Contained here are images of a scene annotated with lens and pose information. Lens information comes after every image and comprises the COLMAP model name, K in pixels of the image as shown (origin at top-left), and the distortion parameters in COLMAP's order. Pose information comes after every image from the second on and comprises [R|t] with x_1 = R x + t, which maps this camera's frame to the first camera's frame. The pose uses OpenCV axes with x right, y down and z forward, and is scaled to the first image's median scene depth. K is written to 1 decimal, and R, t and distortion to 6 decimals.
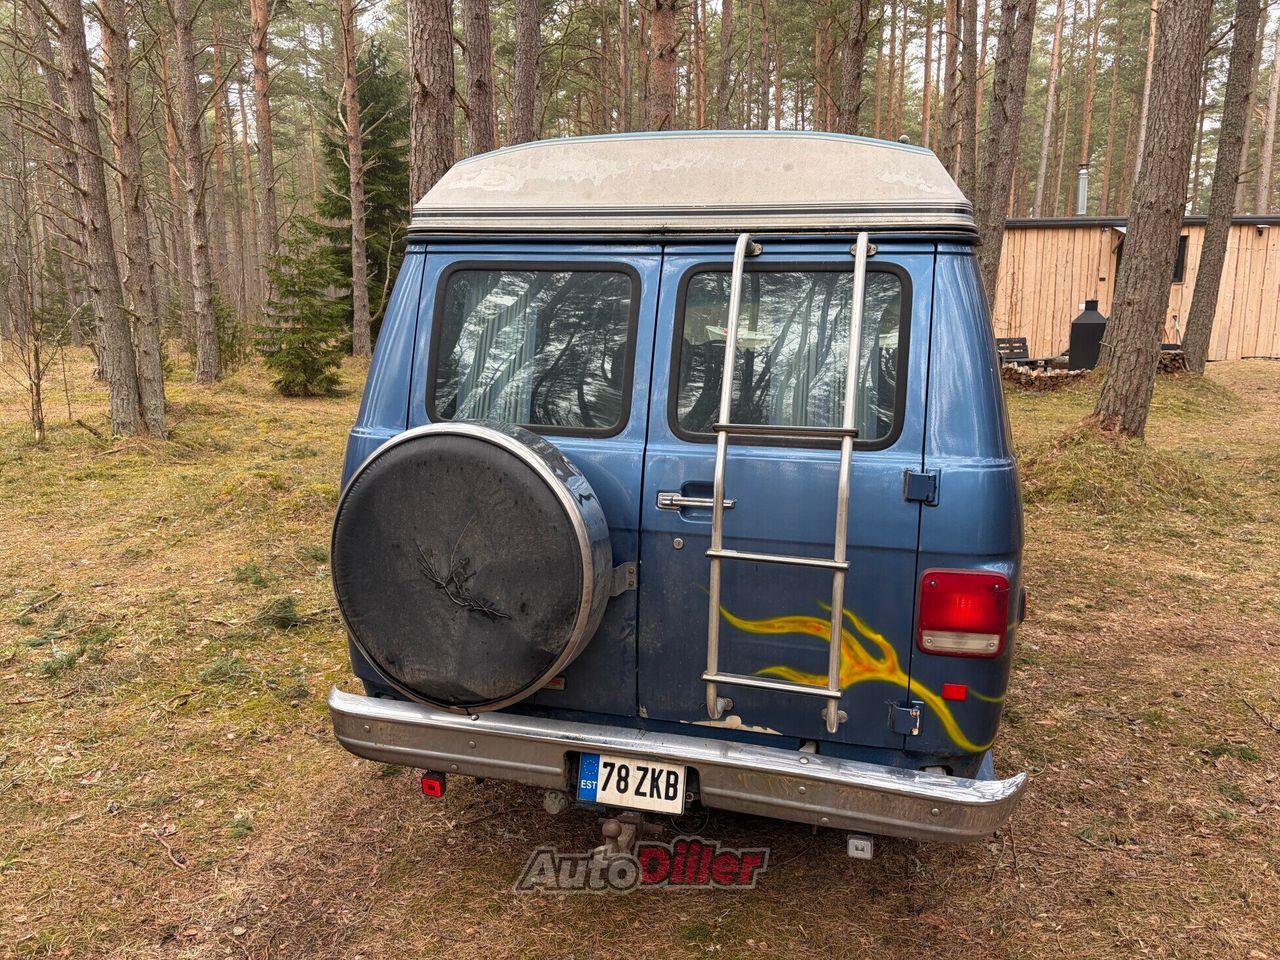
lens RADIAL K [[981.0, 0, 643.9], [0, 981.0, 486.1], [0, 0, 1]] dist [0.029138, -0.014846]
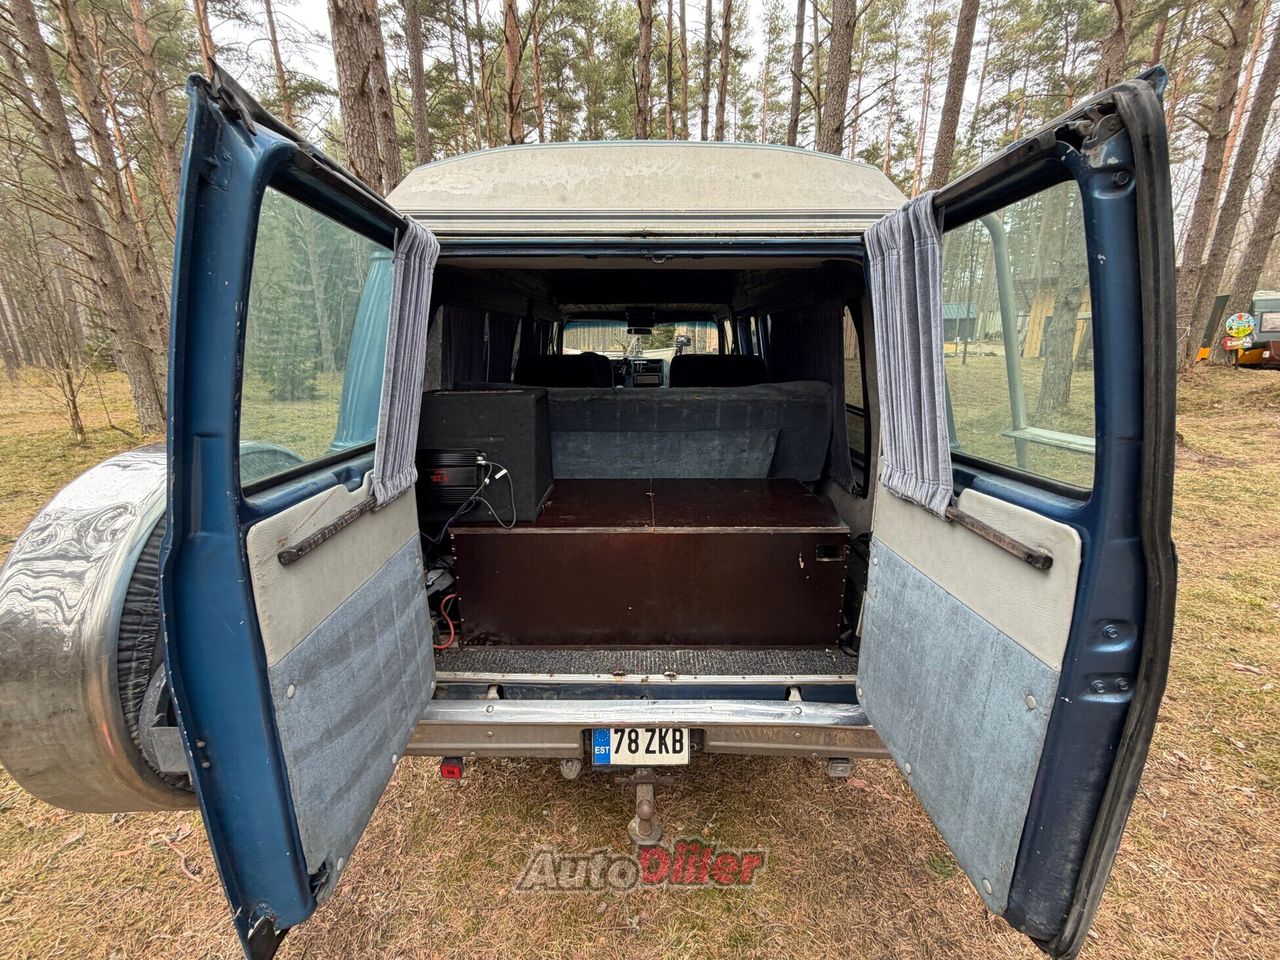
lens RADIAL K [[506.5, 0, 634.5], [0, 506.5, 478.6], [0, 0, 1]] dist [0.000875, -0.000091]
pose [[0.967363, -0.082157, 0.239705, -0.115110], [0.060916, 0.993638, 0.094728, -0.048188], [-0.245962, -0.077035, 0.966213, 0.395243]]
